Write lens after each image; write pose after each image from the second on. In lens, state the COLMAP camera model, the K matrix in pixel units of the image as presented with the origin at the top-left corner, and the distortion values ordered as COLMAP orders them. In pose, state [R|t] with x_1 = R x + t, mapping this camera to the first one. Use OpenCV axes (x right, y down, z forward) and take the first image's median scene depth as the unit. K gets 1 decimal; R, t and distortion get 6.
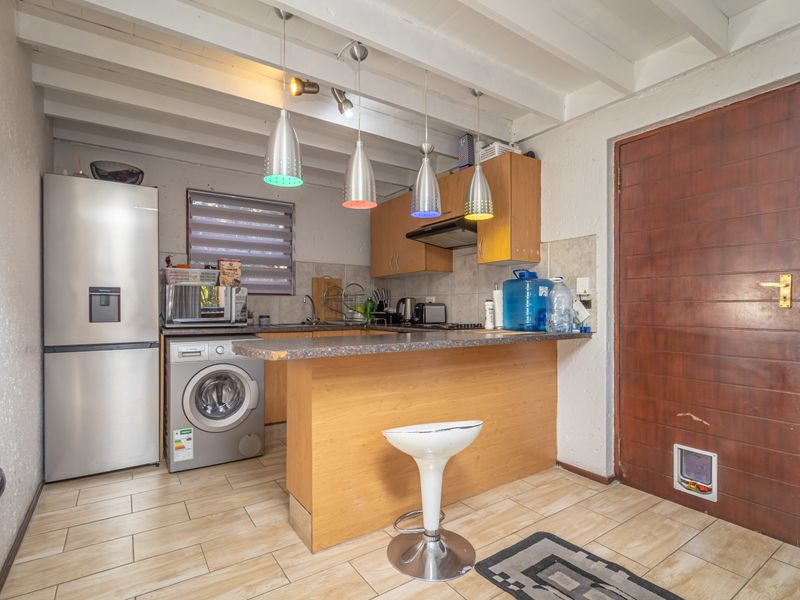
lens RADIAL K [[425.4, 0, 402.3], [0, 425.4, 311.1], [0, 0, 1]] dist [0.021118, -0.002431]
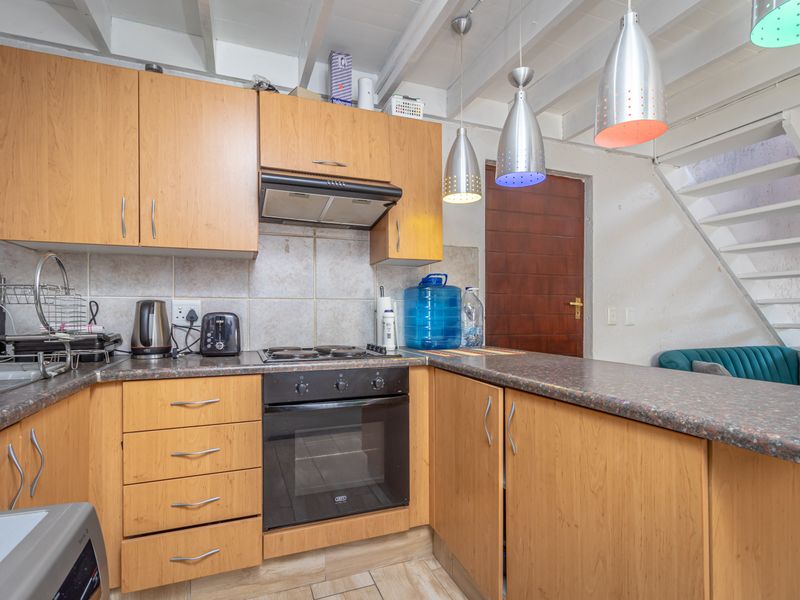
lens RADIAL K [[425.4, 0, 413.2], [0, 425.4, 314.3], [0, 0, 1]] dist [0.021118, -0.002431]
pose [[0.226095, -0.000691, 0.974105, -0.411625], [0.004937, 0.999988, -0.000437, -0.016707], [-0.974093, 0.004908, 0.226096, 0.687338]]
